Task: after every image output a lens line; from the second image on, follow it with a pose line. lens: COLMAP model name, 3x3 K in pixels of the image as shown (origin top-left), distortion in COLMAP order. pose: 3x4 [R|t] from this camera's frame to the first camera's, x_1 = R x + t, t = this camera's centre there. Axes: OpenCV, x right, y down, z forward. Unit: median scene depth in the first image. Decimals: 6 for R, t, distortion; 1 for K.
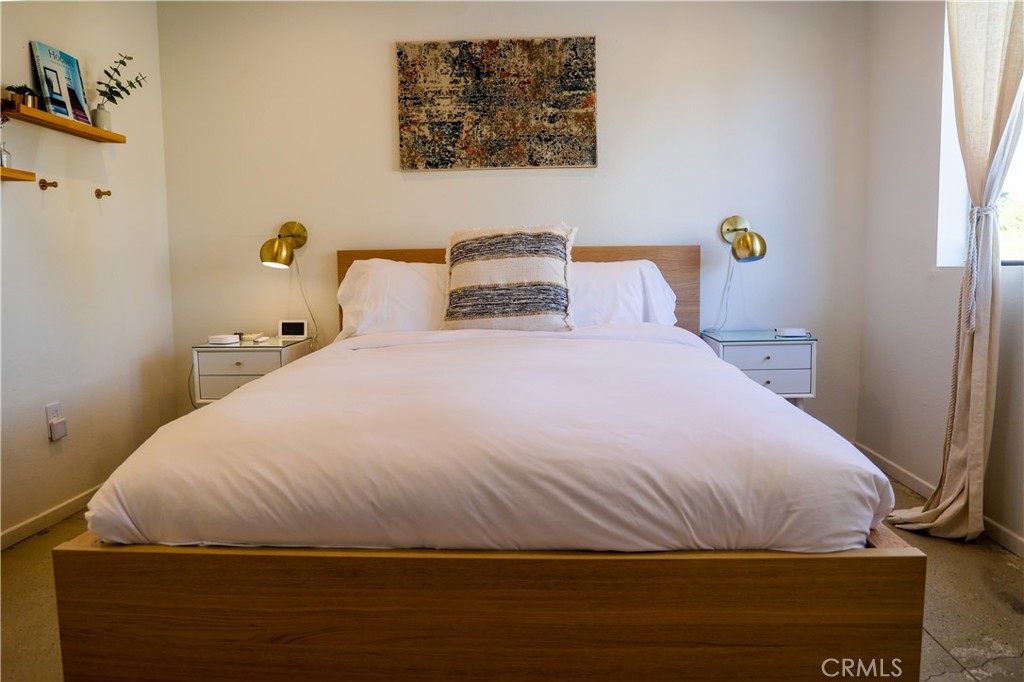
lens RADIAL K [[714.1, 0, 512.0], [0, 714.1, 341.0], [0, 0, 1]] dist [-0.092245, 0.066549]
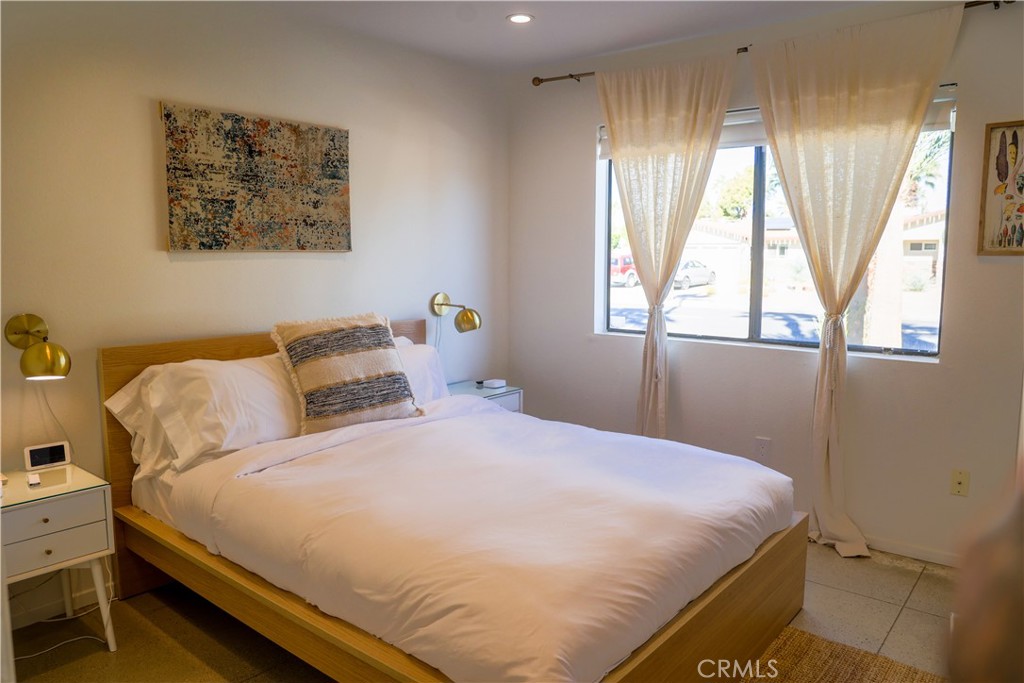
lens RADIAL K [[714.1, 0, 512.0], [0, 714.1, 341.5], [0, 0, 1]] dist [-0.092245, 0.066549]
pose [[0.605605, -0.076783, 0.792053, -0.600403], [0.077070, 0.996314, 0.037658, -0.132331], [-0.792025, 0.038238, 0.609290, 0.155398]]
